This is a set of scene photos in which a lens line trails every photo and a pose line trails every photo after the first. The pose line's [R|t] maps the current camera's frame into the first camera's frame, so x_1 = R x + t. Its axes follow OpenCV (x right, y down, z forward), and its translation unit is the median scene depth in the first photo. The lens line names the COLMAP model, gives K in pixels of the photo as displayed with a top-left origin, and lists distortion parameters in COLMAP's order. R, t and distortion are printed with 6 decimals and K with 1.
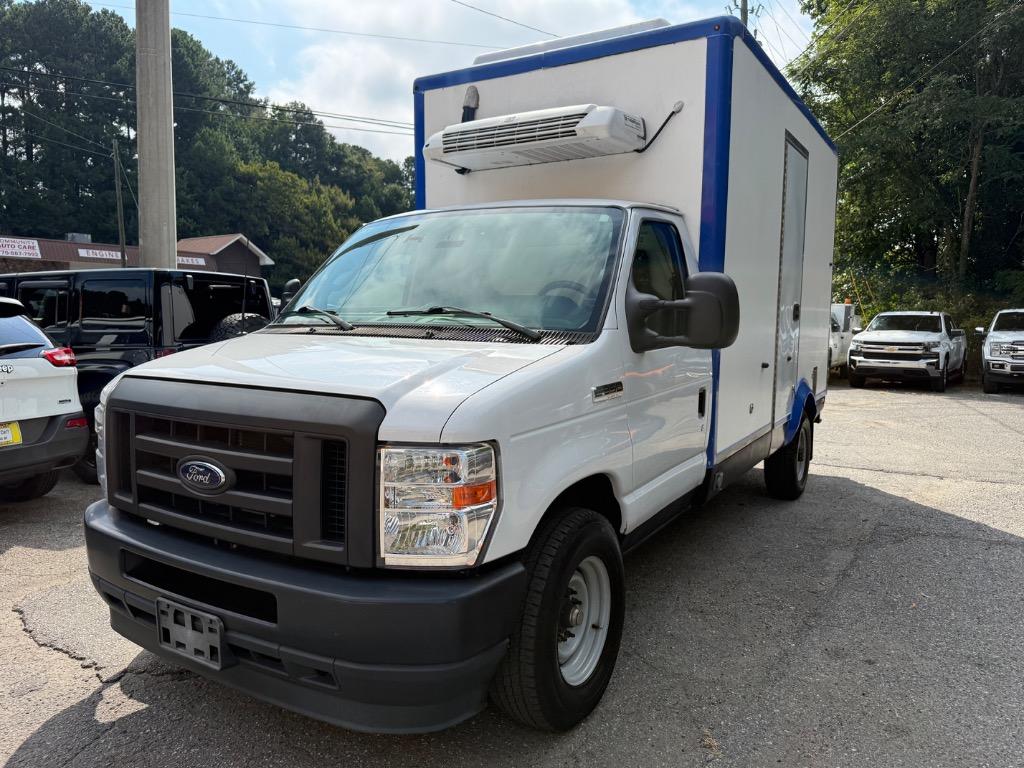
lens RADIAL K [[744.0, 0, 510.2], [0, 744.0, 389.2], [0, 0, 1]] dist [0.027143, -0.036022]
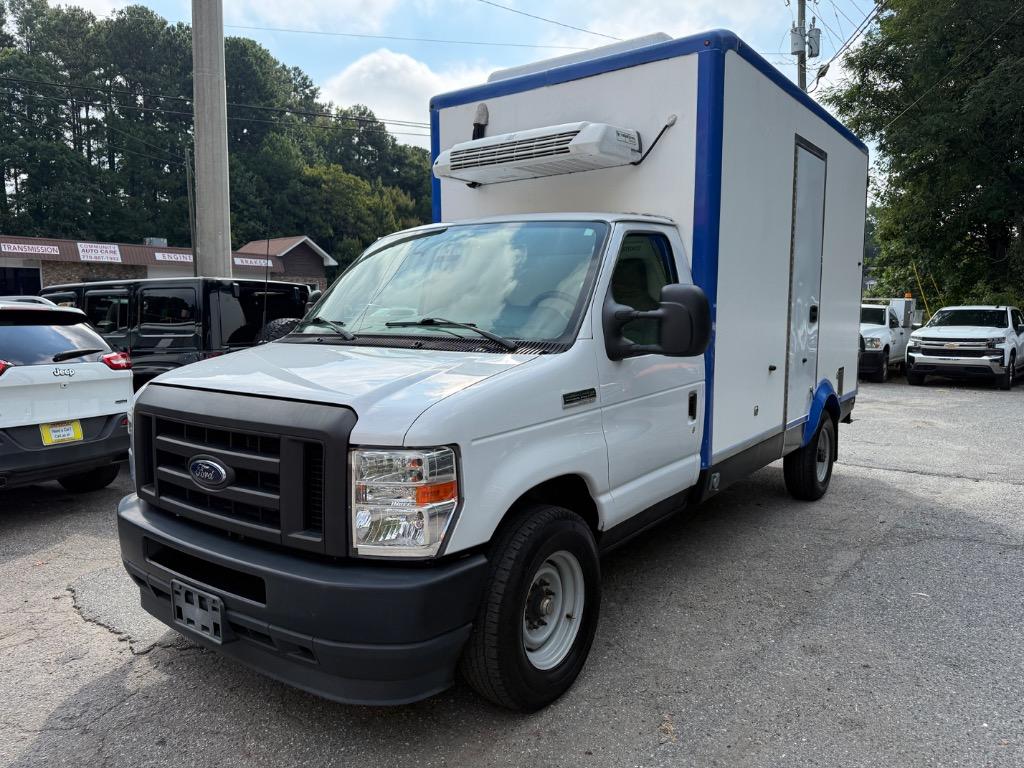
lens RADIAL K [[744.0, 0, 503.7], [0, 744.0, 388.8], [0, 0, 1]] dist [0.027143, -0.036022]
pose [[0.995752, 0.000183, -0.092075, 0.073734], [0.000300, 0.999986, 0.005226, -0.009251], [0.092074, -0.005231, 0.995738, -0.046011]]
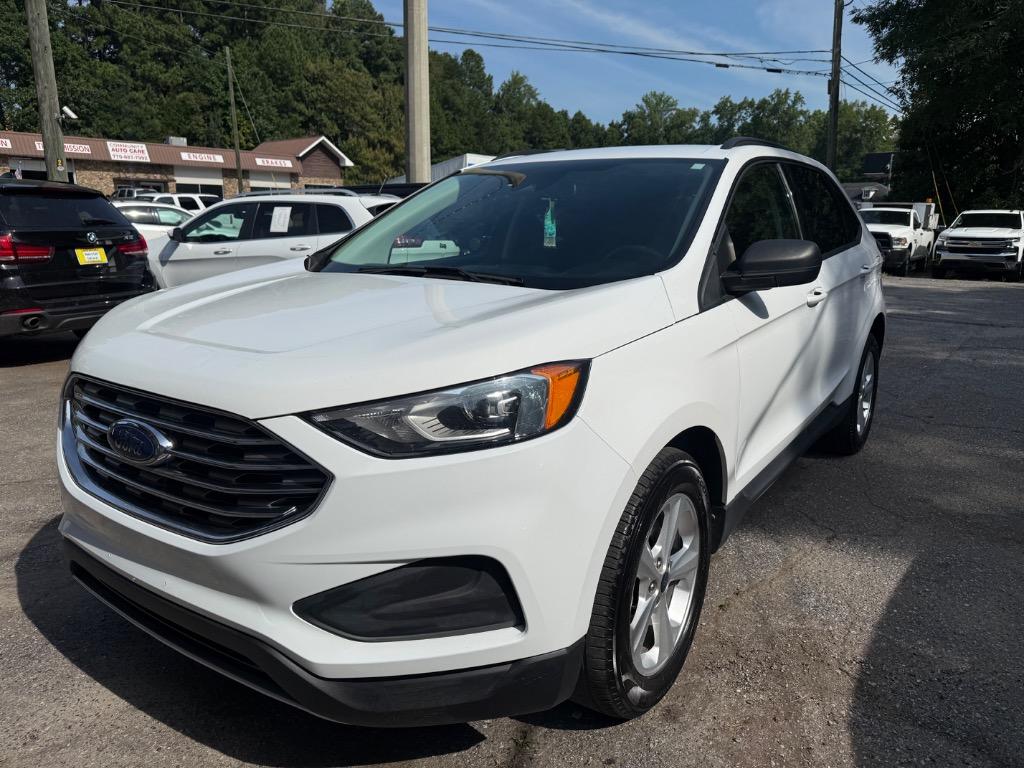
lens RADIAL K [[744.0, 0, 493.9], [0, 744.0, 404.8], [0, 0, 1]] dist [0.027143, -0.036022]
pose [[0.997683, 0.013525, -0.066671, -0.440206], [-0.003371, 0.988663, 0.150111, 0.064000], [0.067946, -0.149539, 0.986419, -0.664129]]
